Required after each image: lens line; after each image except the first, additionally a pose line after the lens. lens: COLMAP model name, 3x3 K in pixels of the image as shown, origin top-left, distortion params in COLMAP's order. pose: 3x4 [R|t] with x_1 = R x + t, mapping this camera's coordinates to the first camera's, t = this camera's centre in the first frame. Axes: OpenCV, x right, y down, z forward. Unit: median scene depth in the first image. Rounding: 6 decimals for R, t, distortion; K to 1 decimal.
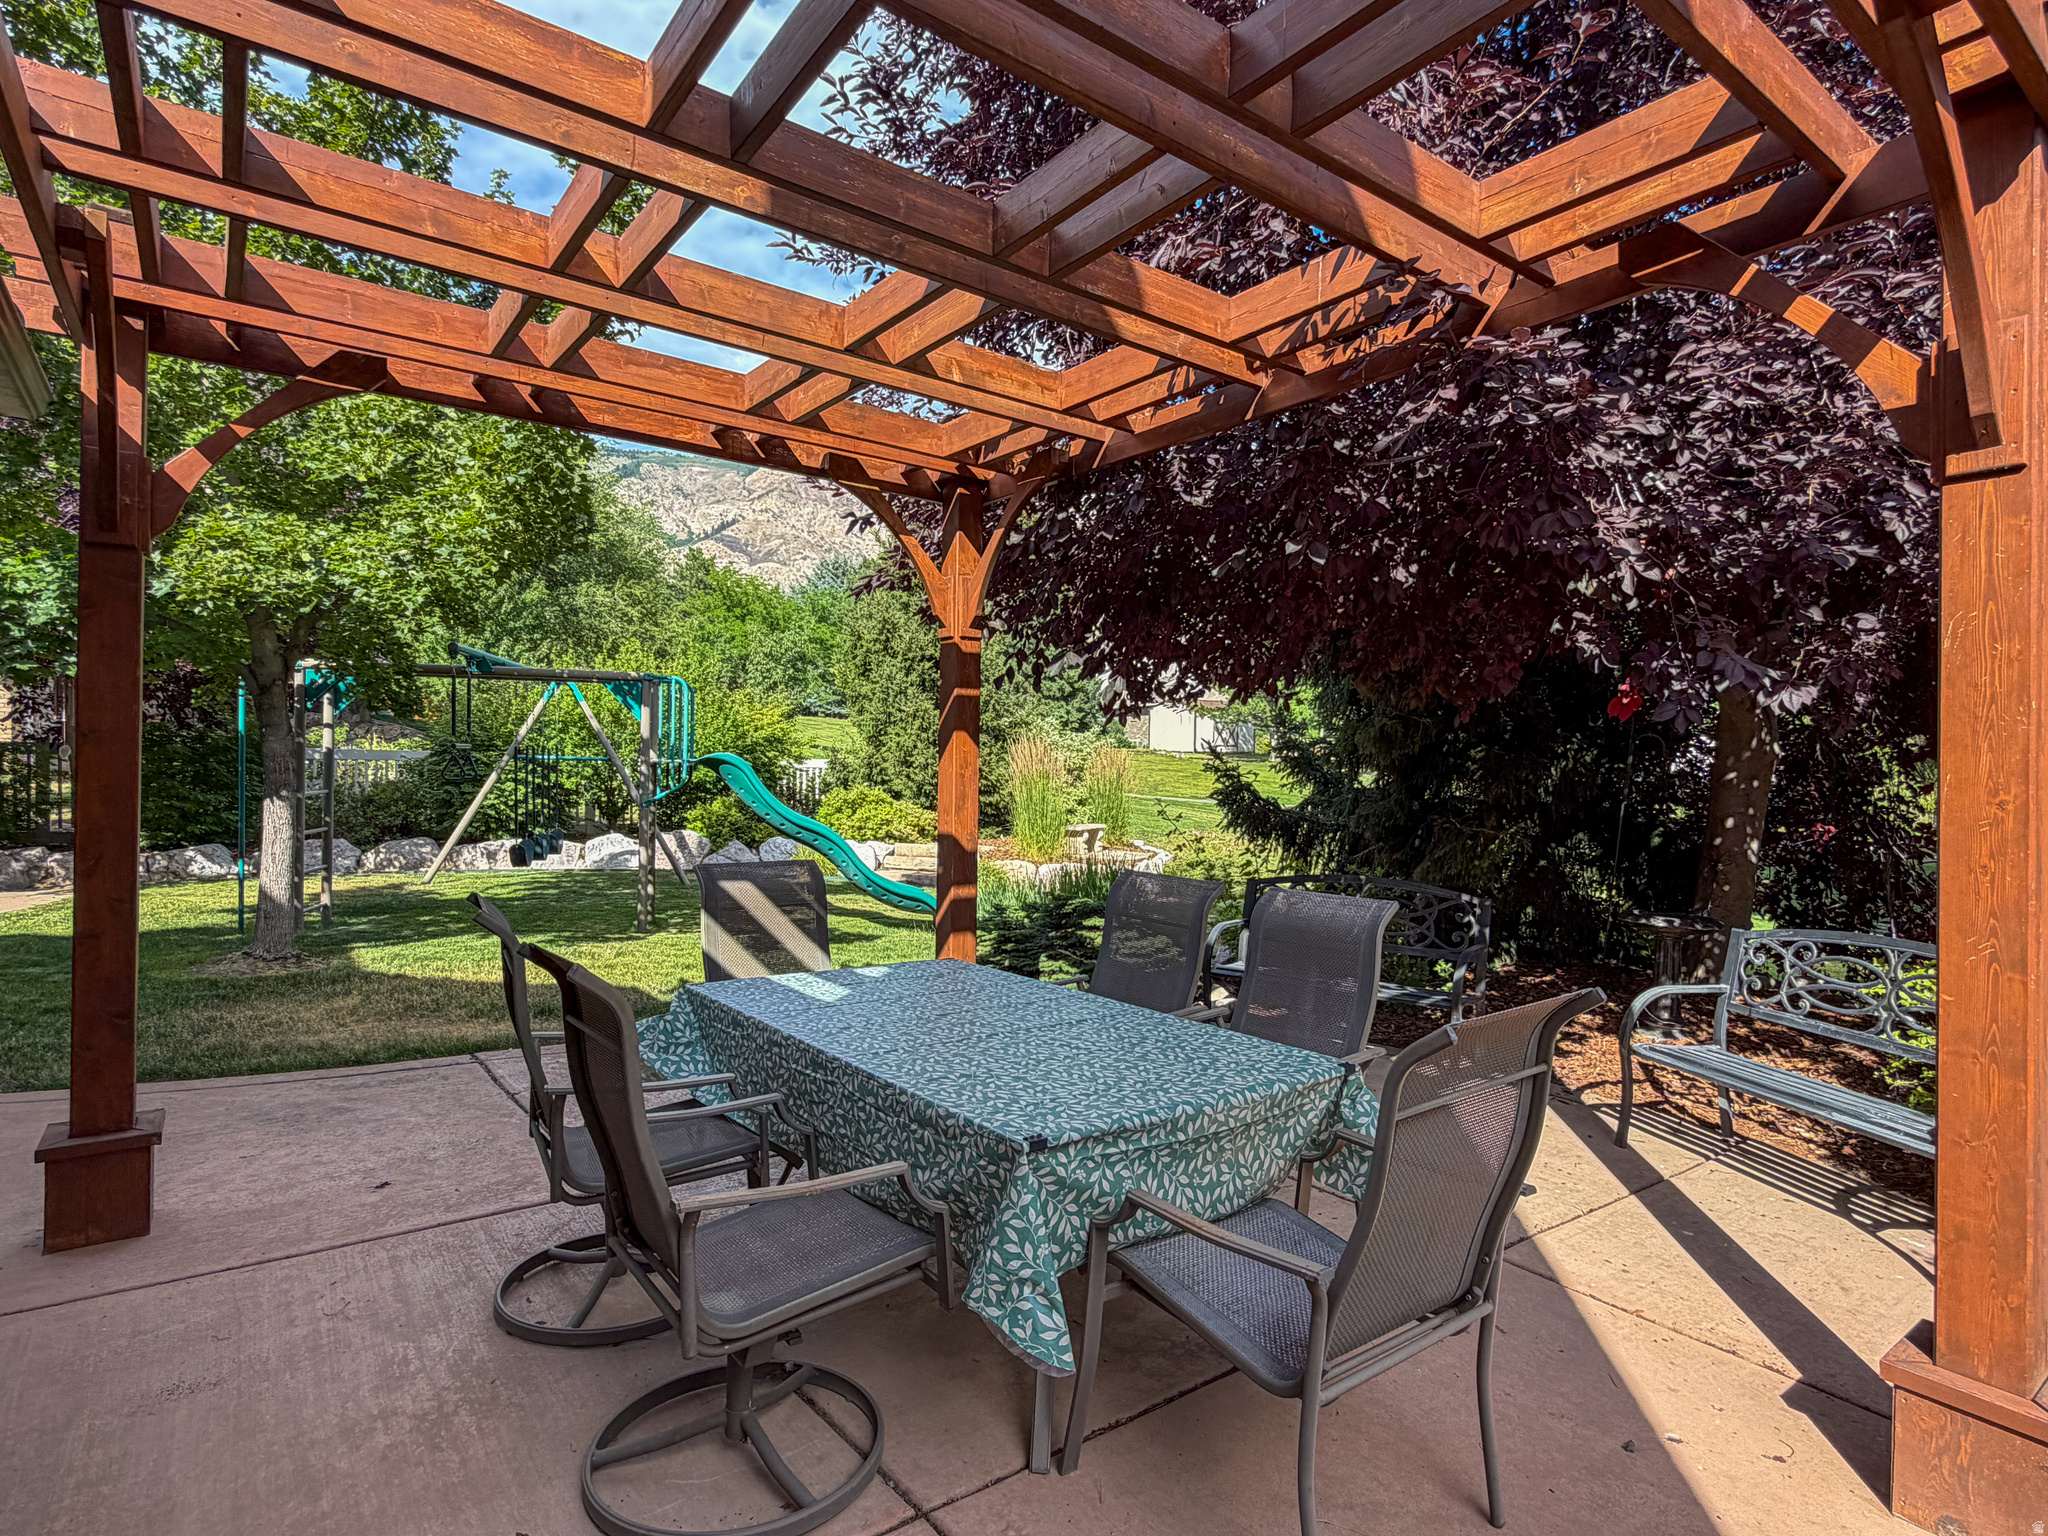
lens RADIAL K [[1079.8, 0, 1023.0], [0, 1079.8, 775.9], [0, 0, 1]] dist [-0.000245, -0.000544]
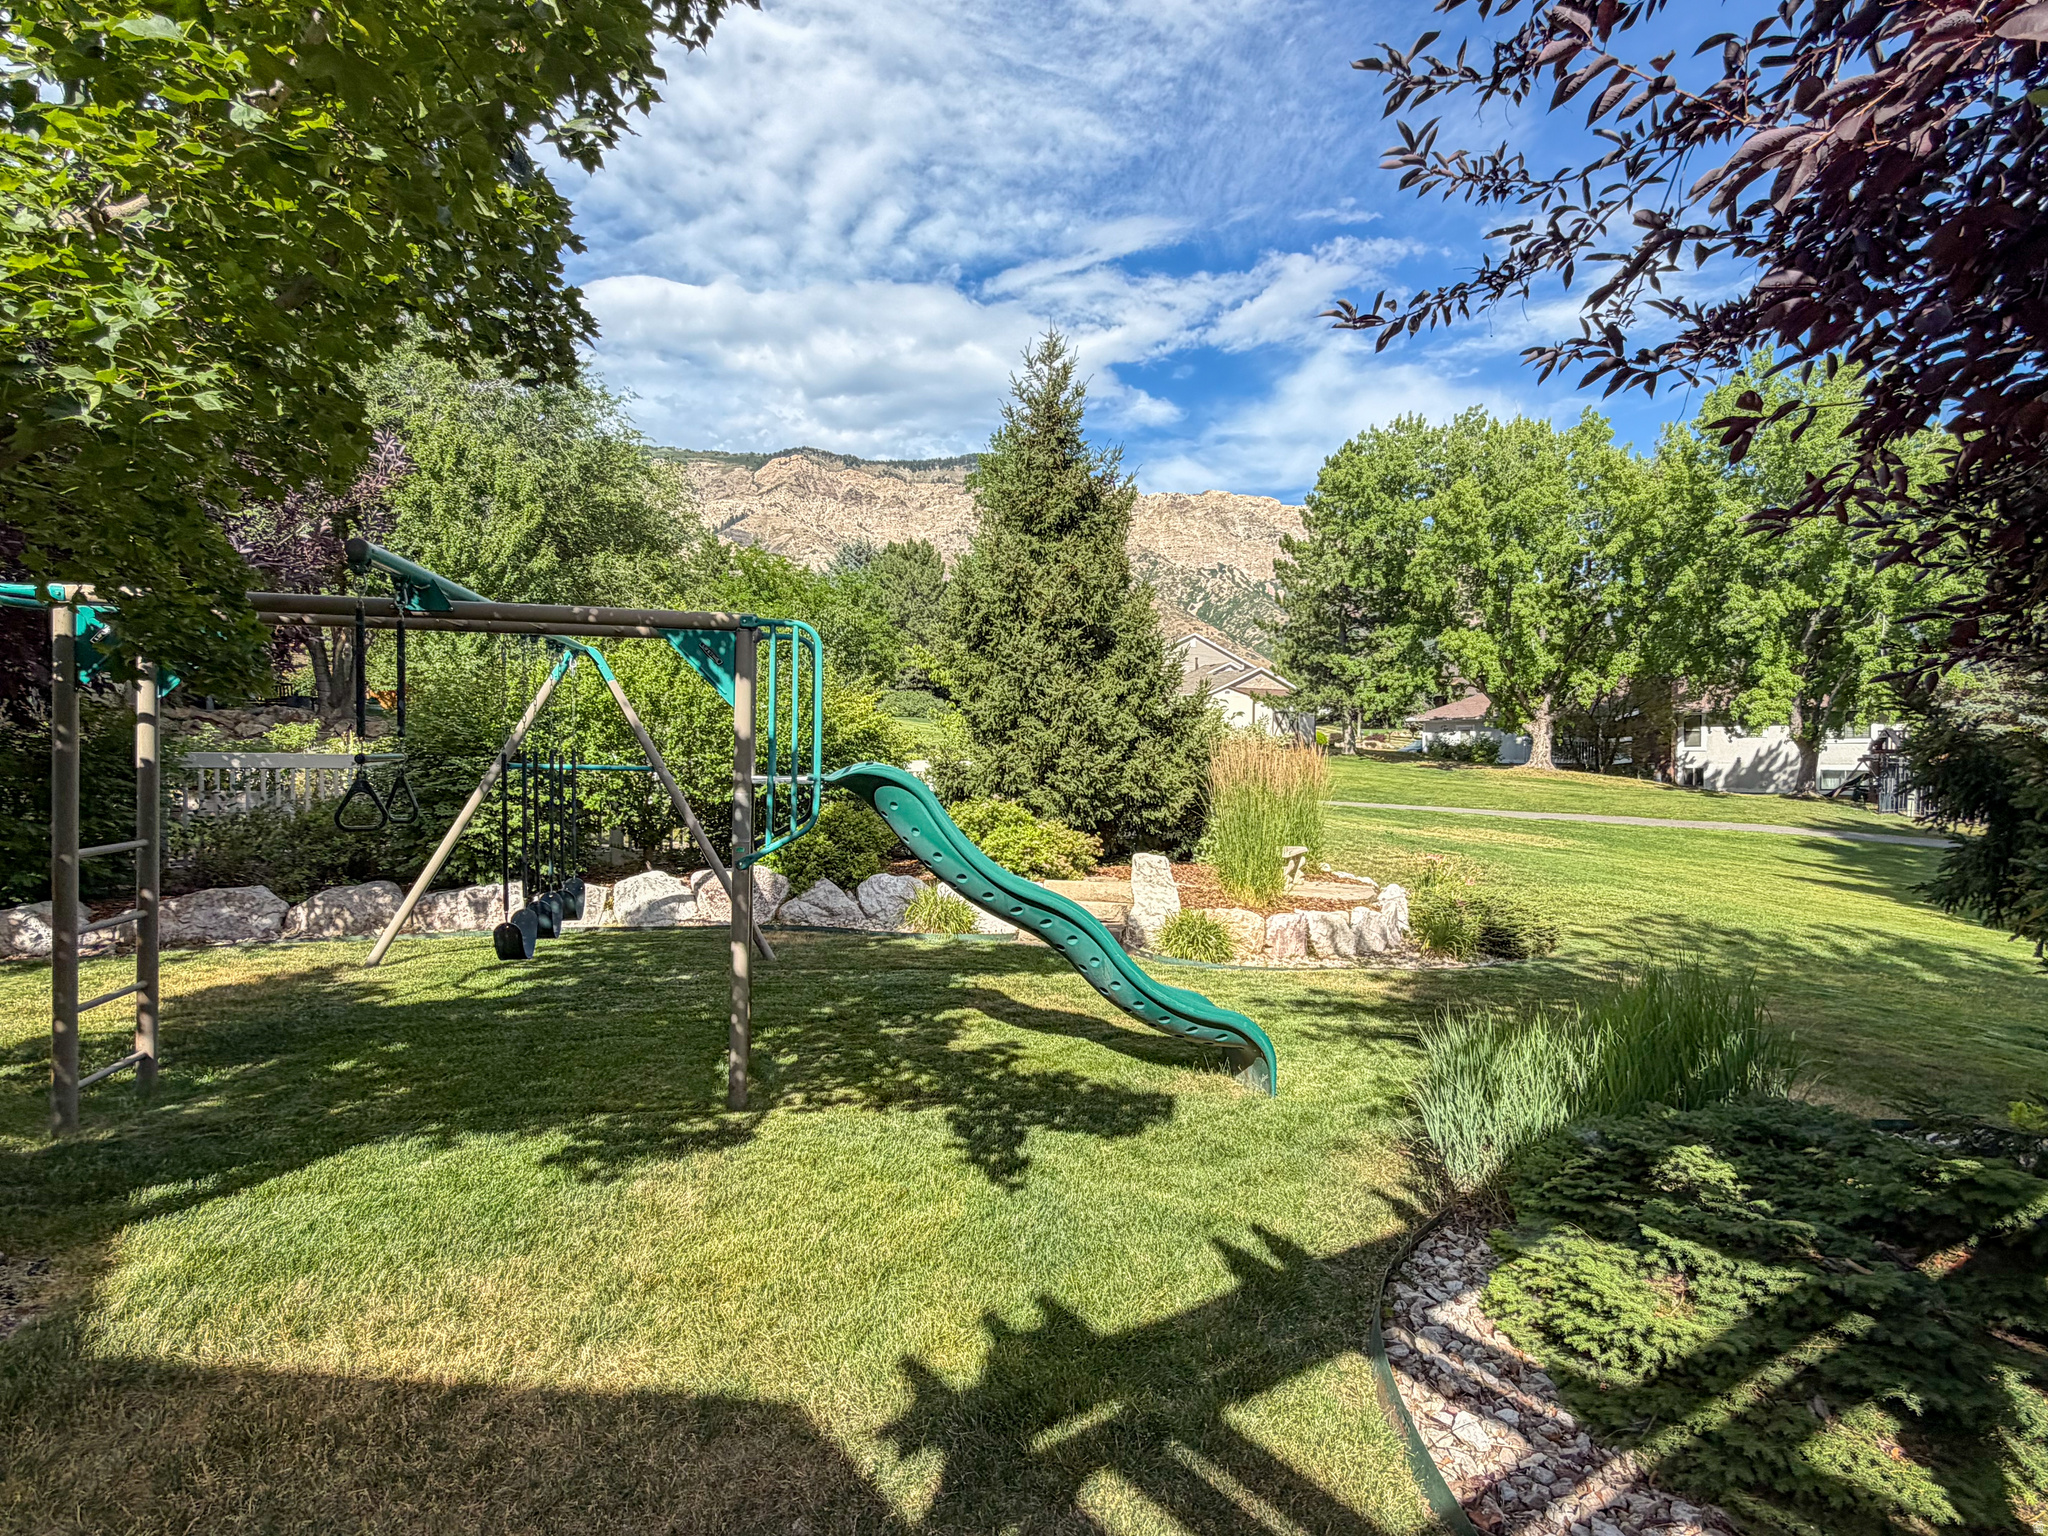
lens RADIAL K [[1079.8, 0, 1019.6], [0, 1079.8, 765.8], [0, 0, 1]] dist [-0.000245, -0.000544]
pose [[0.999909, -0.006474, -0.011833, -0.132890], [0.006448, 0.999977, -0.002247, -0.012387], [0.011847, 0.002171, 0.999927, 0.302209]]
